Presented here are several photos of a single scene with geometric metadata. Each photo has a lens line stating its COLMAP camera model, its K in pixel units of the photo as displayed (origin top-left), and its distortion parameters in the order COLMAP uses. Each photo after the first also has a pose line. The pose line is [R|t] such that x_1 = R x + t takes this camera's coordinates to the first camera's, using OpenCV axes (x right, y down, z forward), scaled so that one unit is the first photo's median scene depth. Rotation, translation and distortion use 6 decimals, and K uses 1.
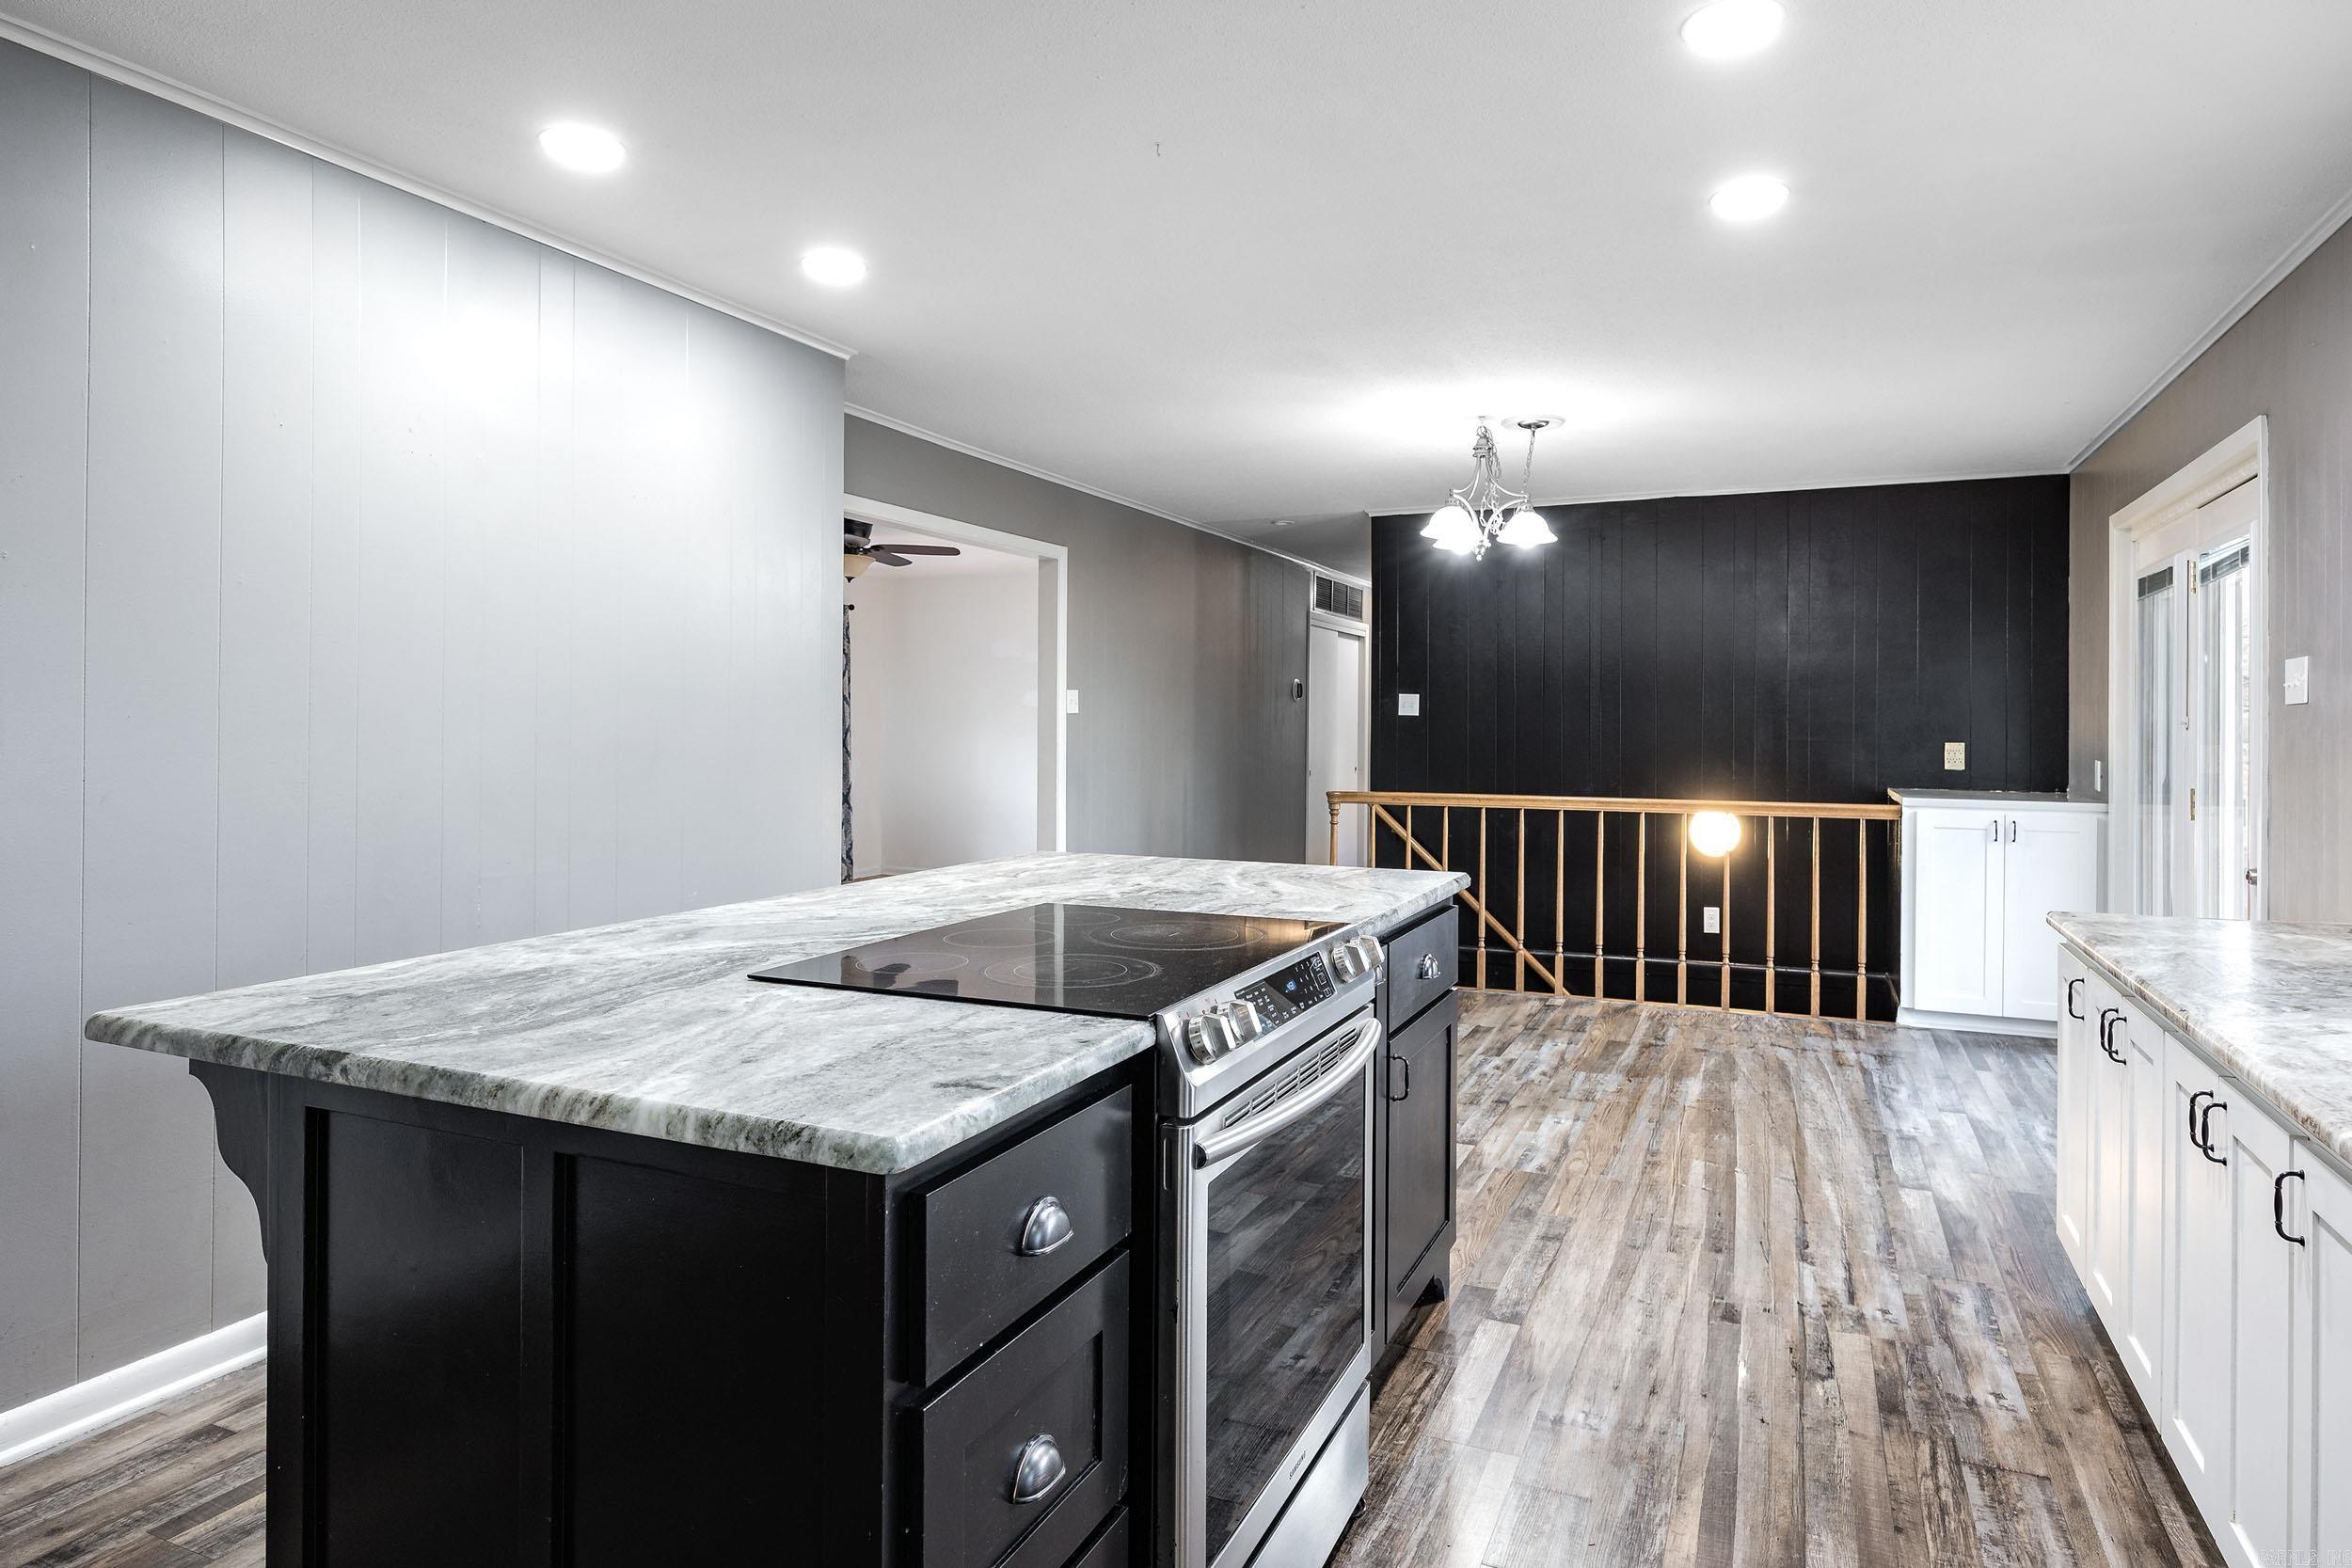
lens RADIAL K [[1399.9, 0, 1175.7], [0, 1399.9, 725.5], [0, 0, 1]] dist [-0.002304, -0.001433]
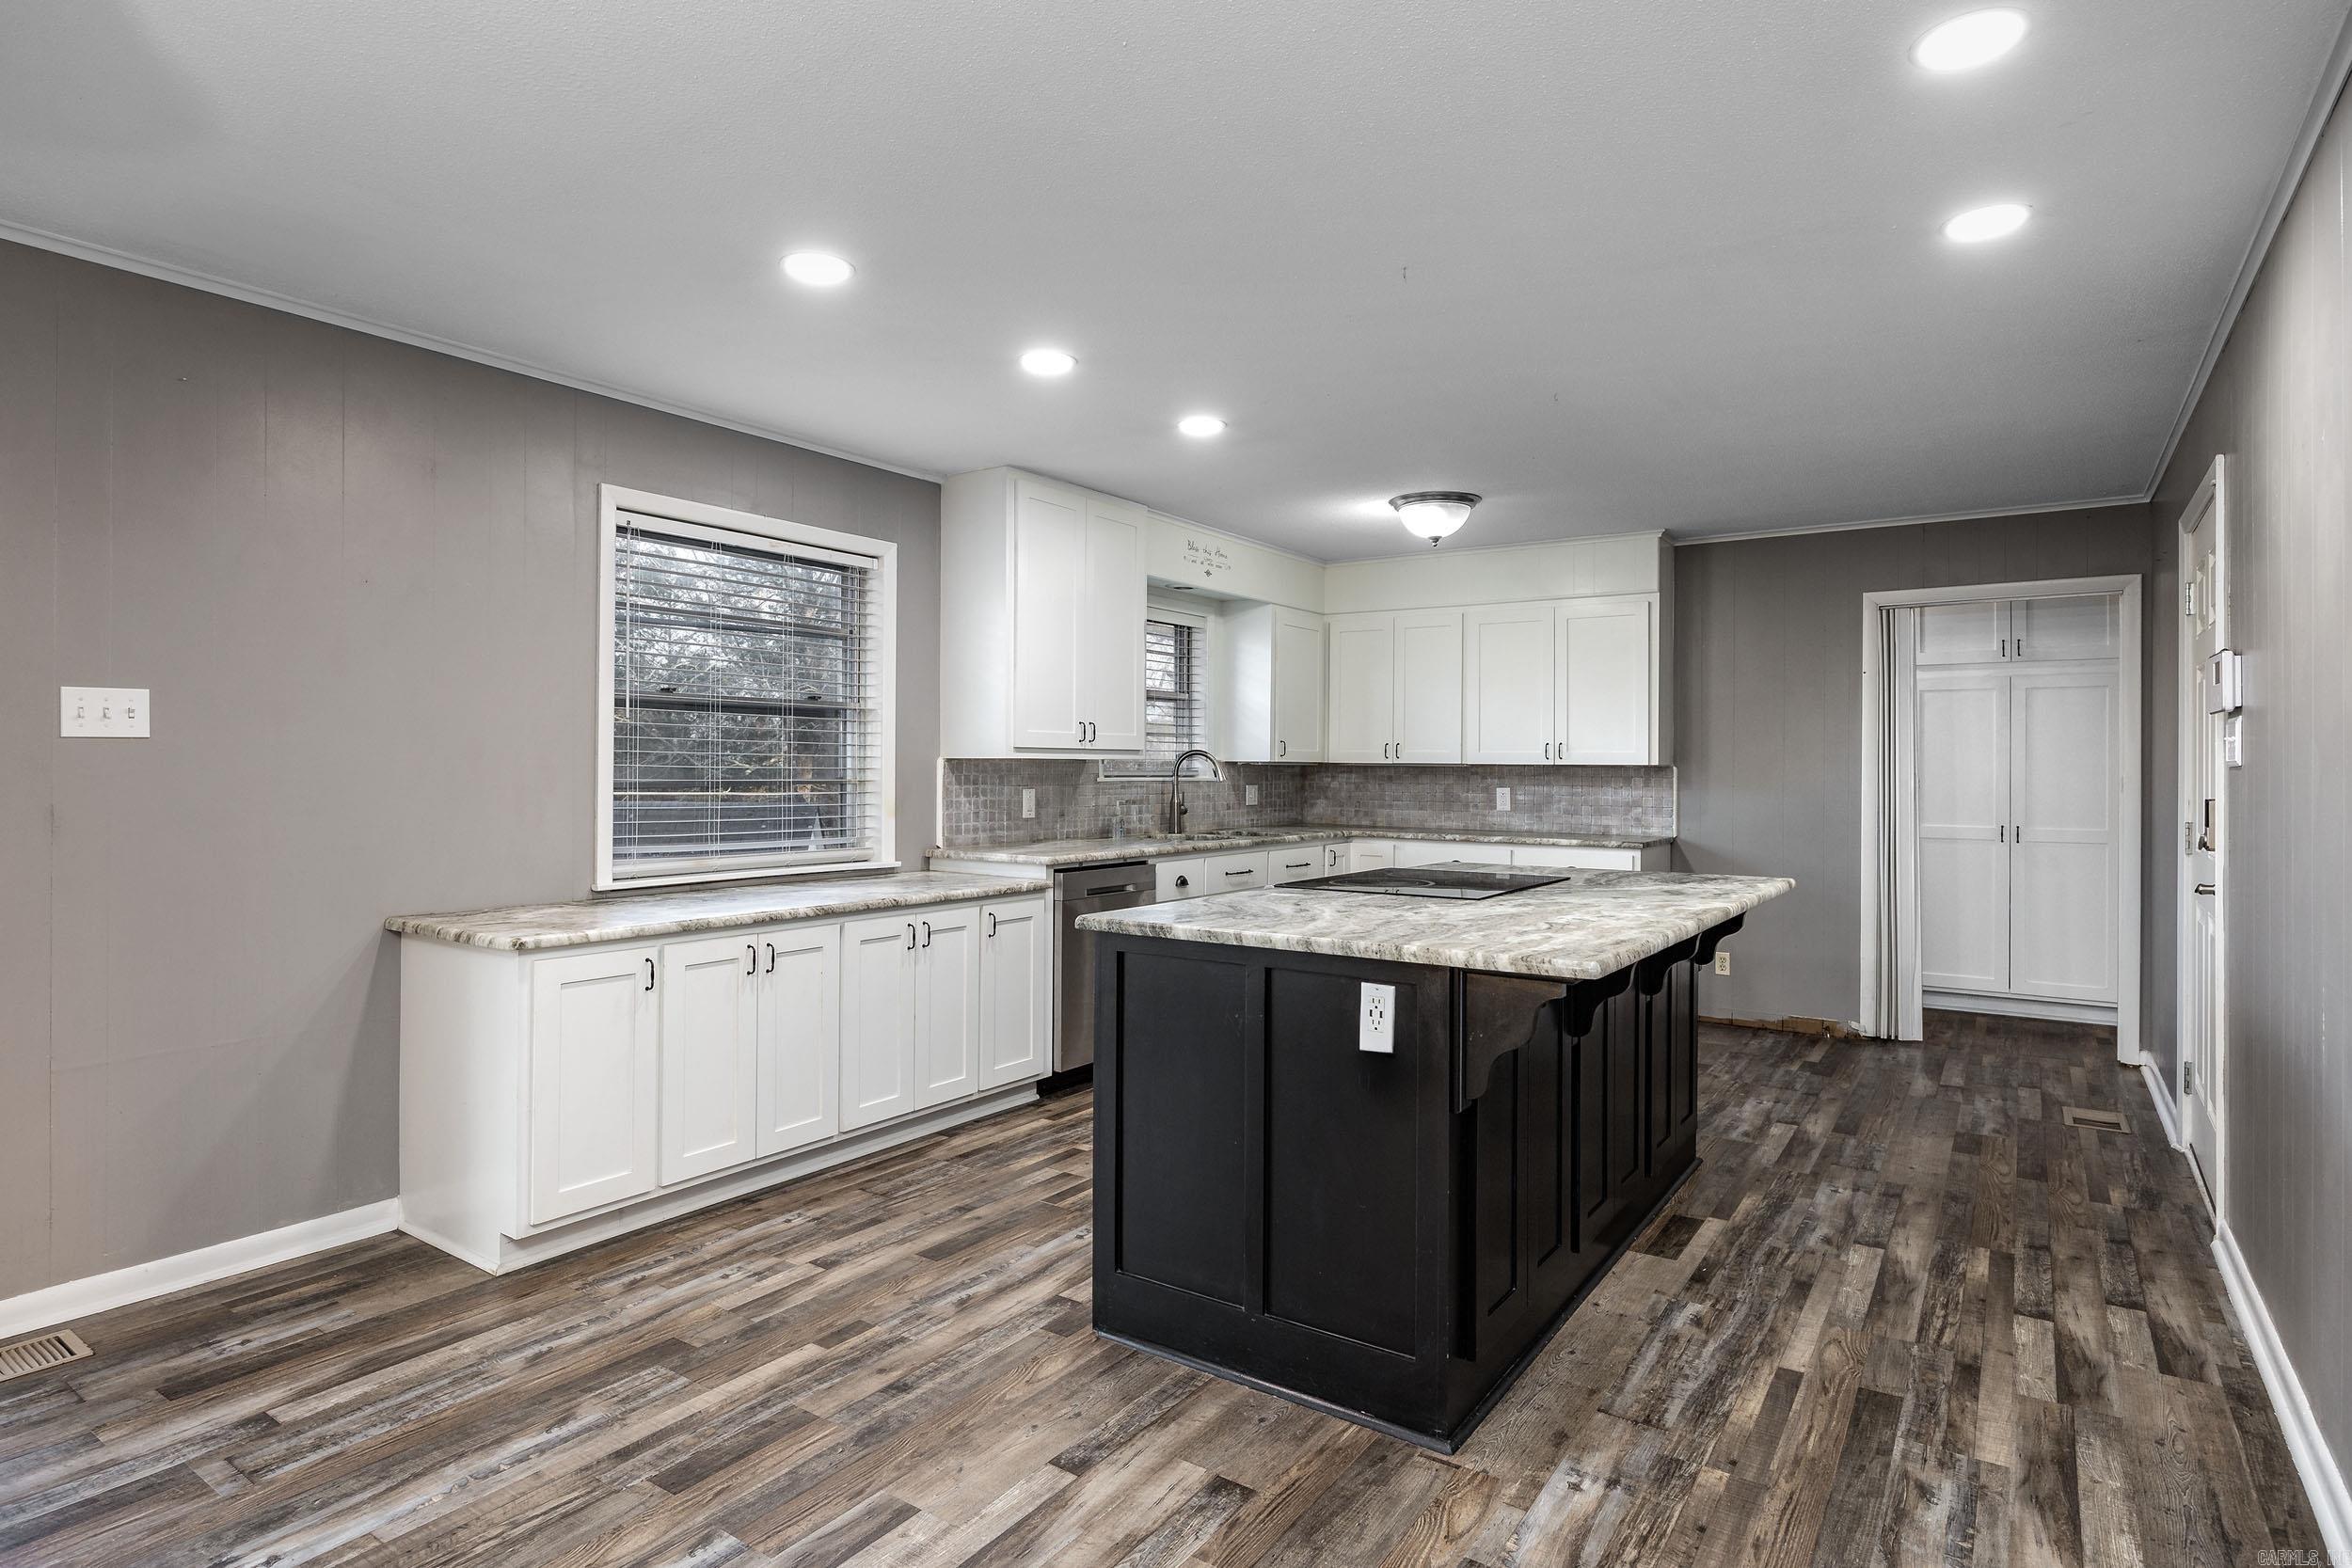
lens RADIAL K [[1241.2, 0, 1171.1], [0, 1241.2, 753.2], [0, 0, 1]] dist [-0.000049, -0.000038]
pose [[-0.982818, -0.009691, 0.184324, -0.024207], [-0.011328, 0.999905, -0.007827, -0.004335], [-0.184231, -0.009780, -0.982834, 1.165427]]
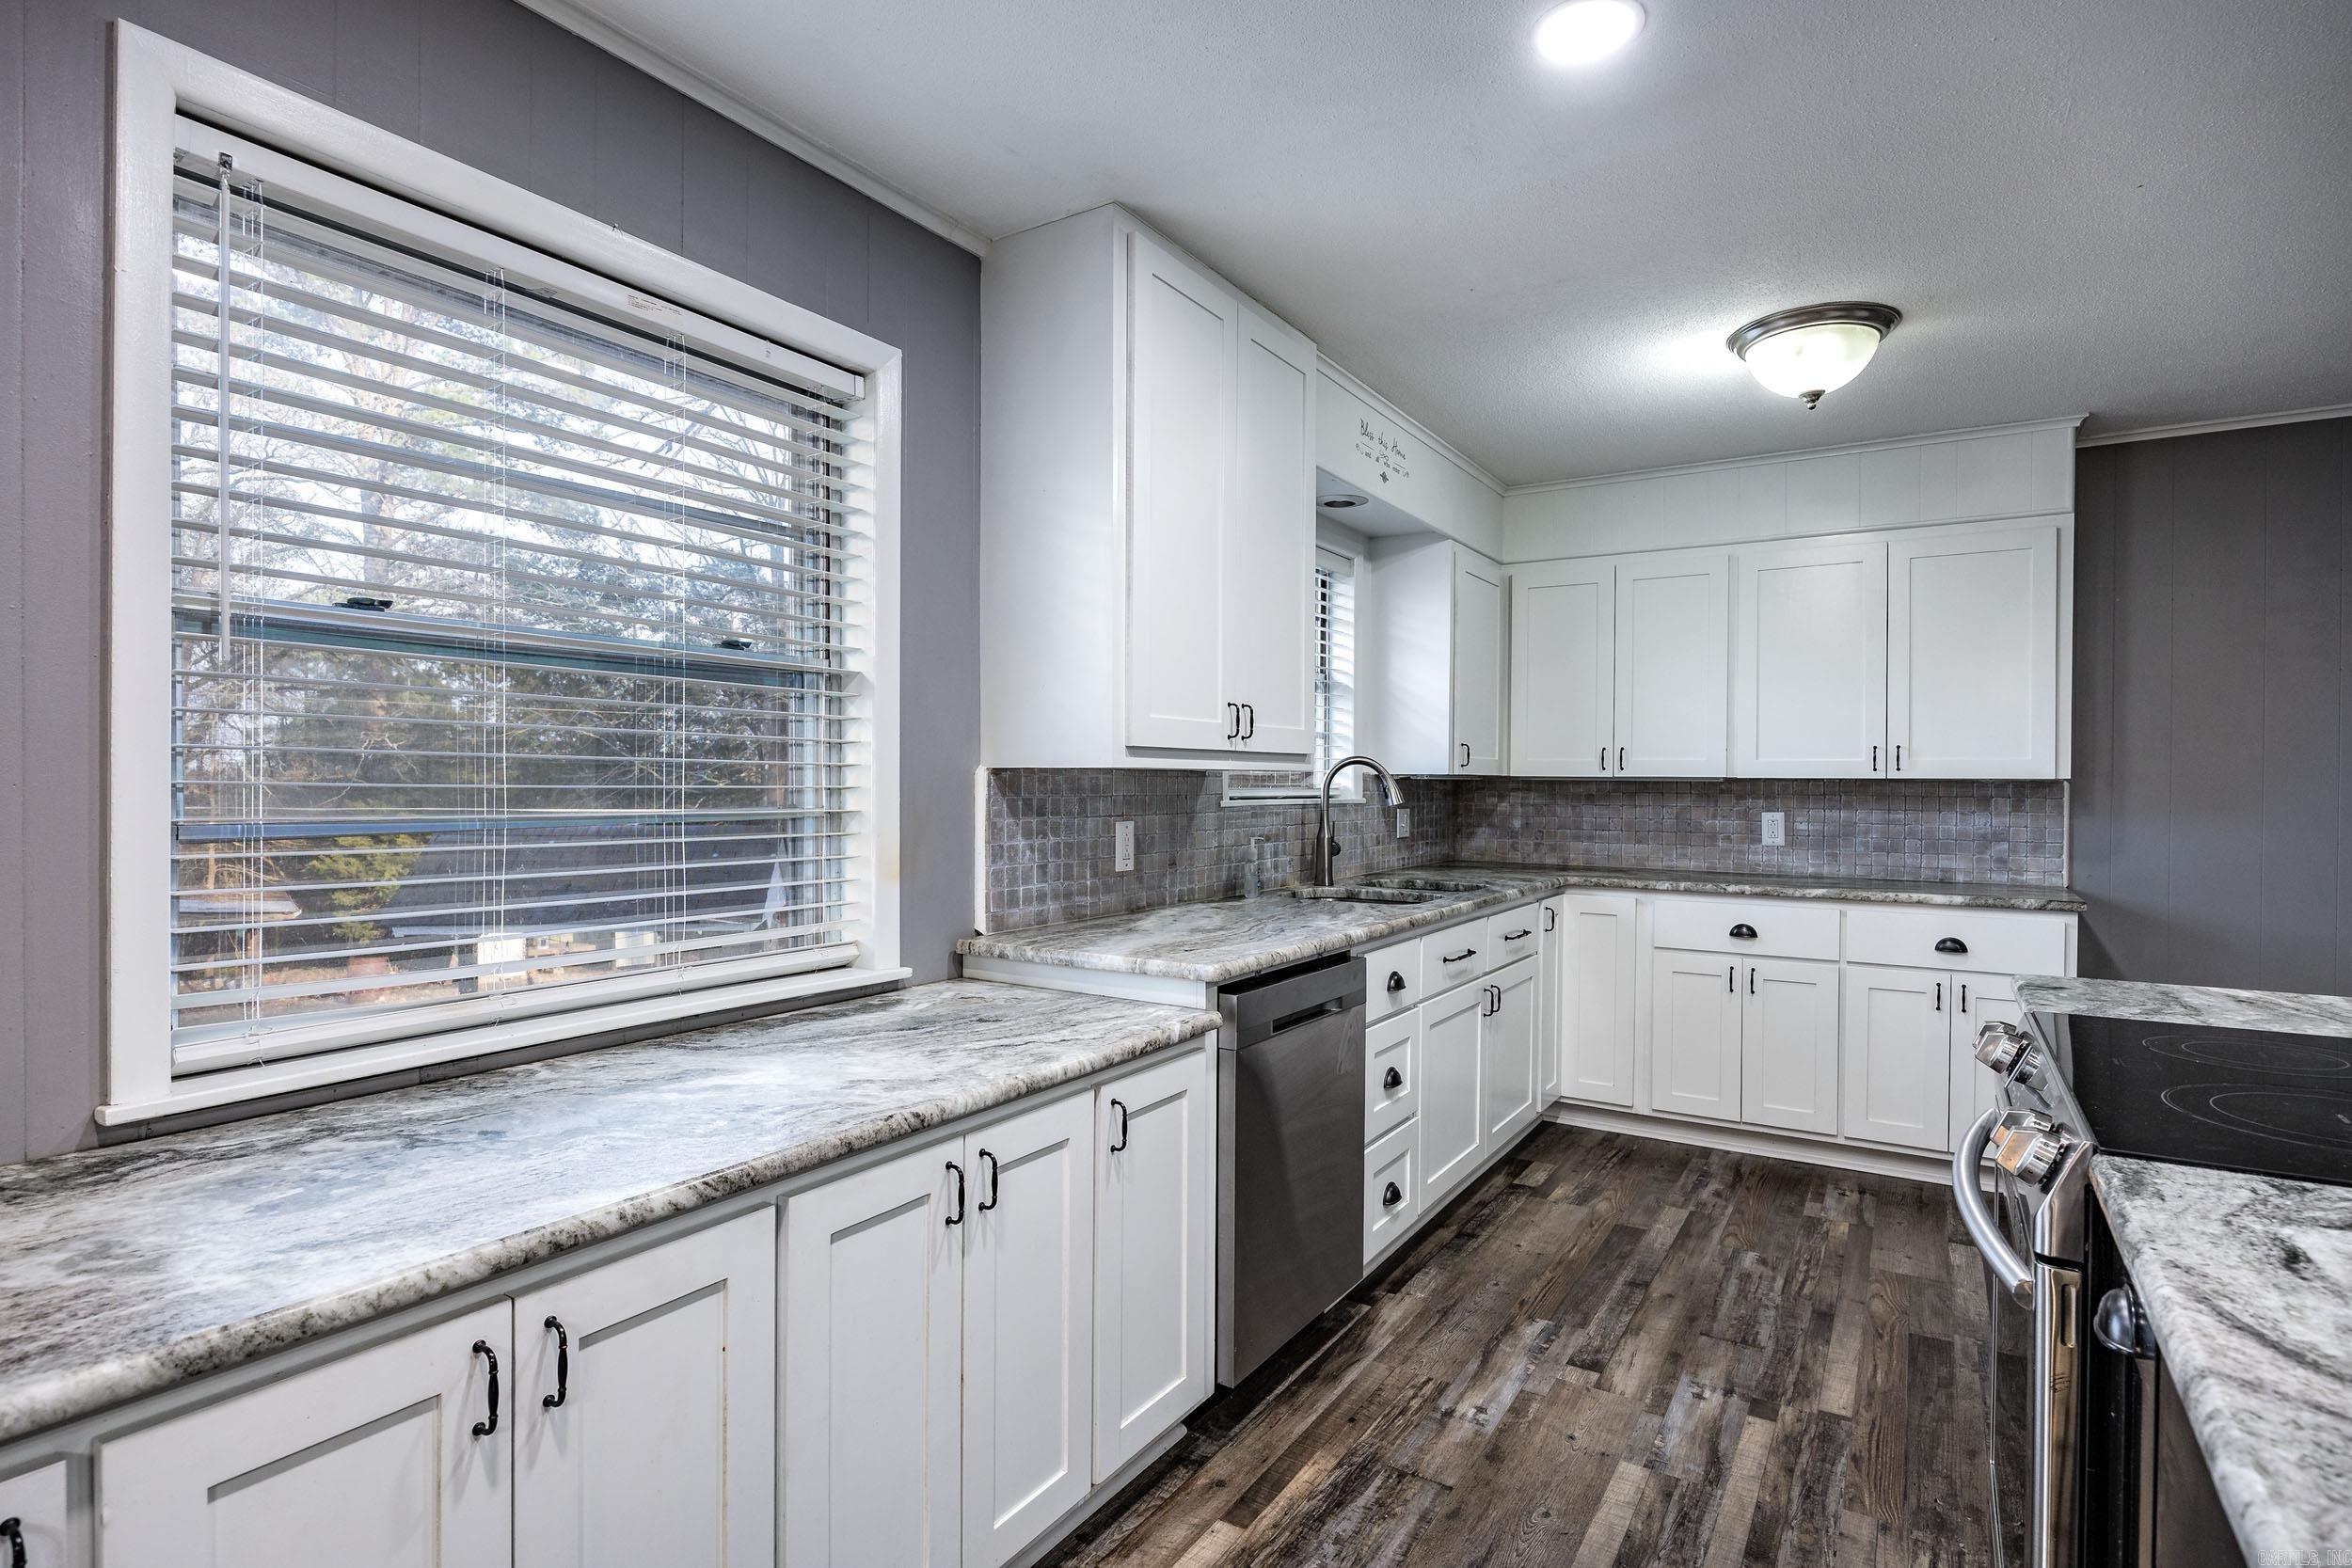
lens RADIAL K [[1181.9, 0, 1167.6], [0, 1181.9, 780.6], [0, 0, 1]] dist [0.000124, 0.000138]
pose [[-0.987661, -0.010558, 0.156252, 0.185277], [-0.010295, 0.999944, 0.002488, -0.002531], [-0.156270, 0.000849, -0.987714, 0.705361]]
